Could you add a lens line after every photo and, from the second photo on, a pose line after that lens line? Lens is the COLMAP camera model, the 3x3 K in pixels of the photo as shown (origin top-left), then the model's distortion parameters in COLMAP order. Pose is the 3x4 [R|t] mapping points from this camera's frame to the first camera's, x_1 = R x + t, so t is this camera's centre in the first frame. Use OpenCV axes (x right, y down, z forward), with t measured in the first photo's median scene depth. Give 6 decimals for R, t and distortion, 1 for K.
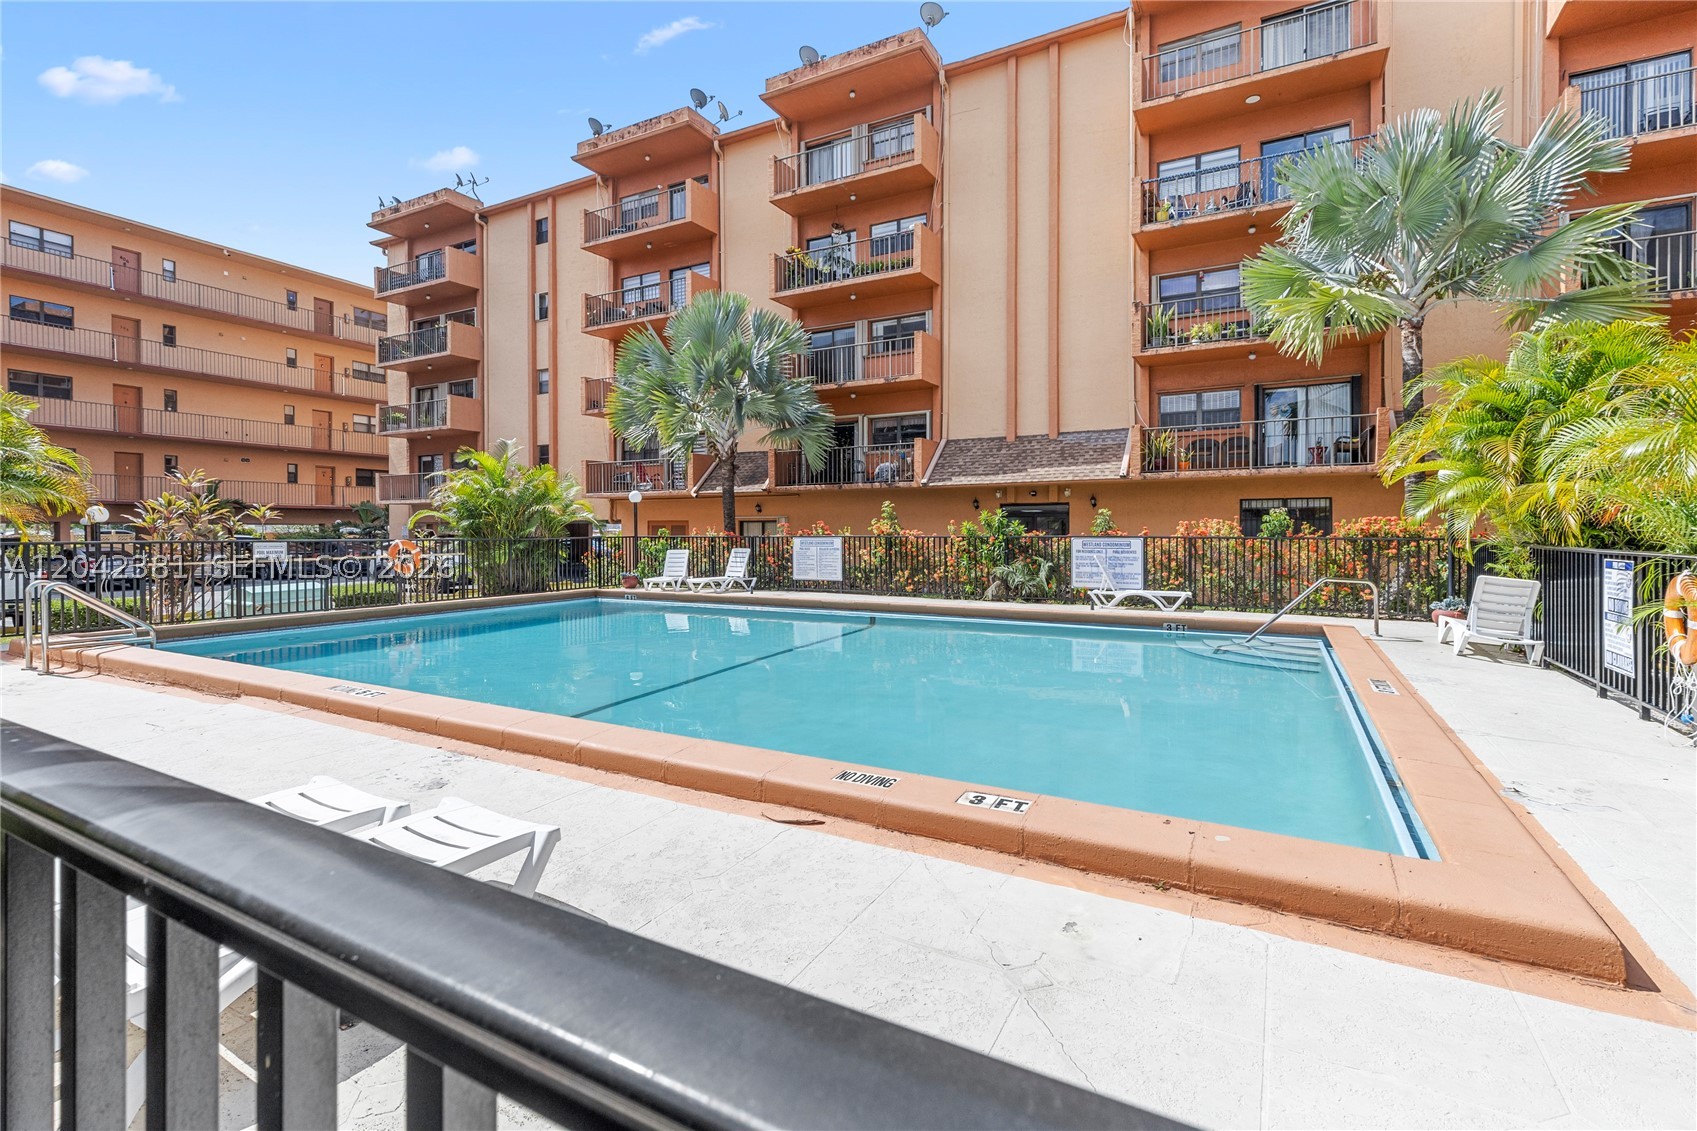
lens RADIAL K [[764.5, 0, 847.1], [0, 764.5, 559.6], [0, 0, 1]] dist [0.001913, 0.000337]
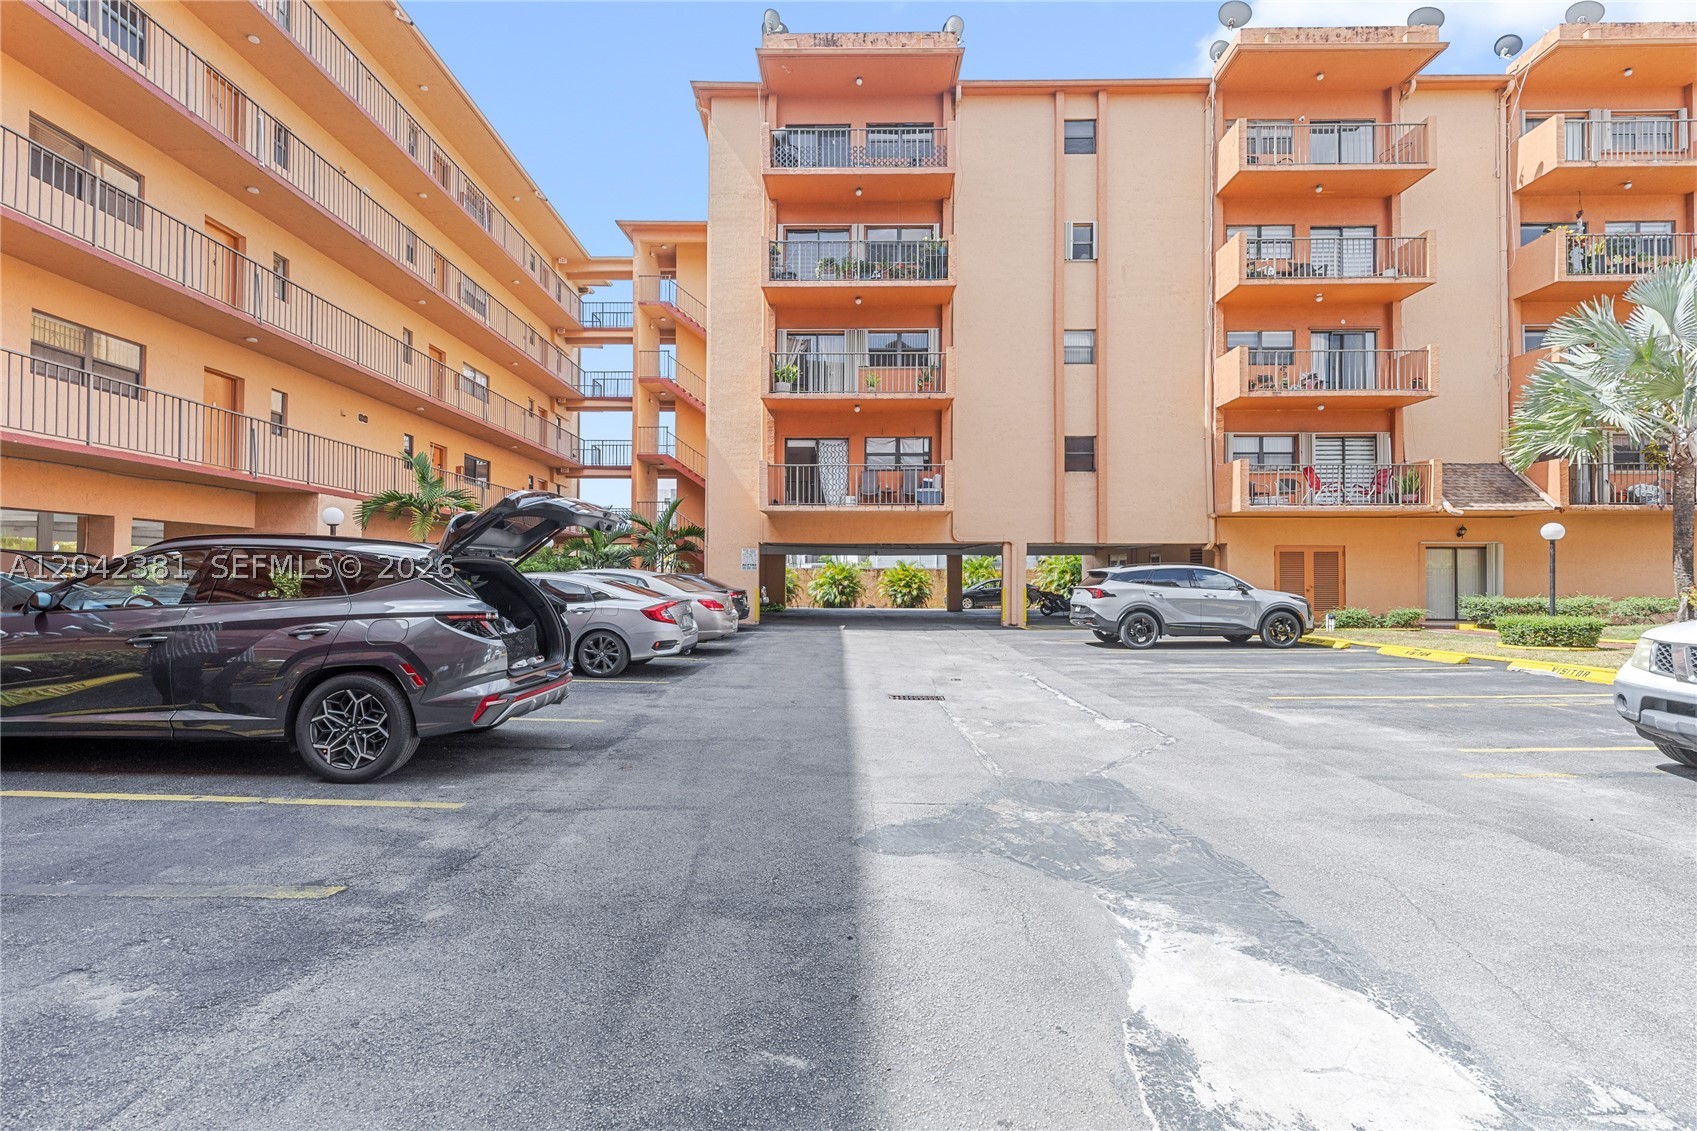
lens RADIAL K [[764.5, 0, 843.6], [0, 764.5, 562.2], [0, 0, 1]] dist [0.001913, 0.000337]
pose [[0.886288, 0.002703, 0.463127, -0.668695], [0.016853, 0.999132, -0.038082, -0.005909], [-0.462829, 0.041557, 0.885473, 0.350335]]
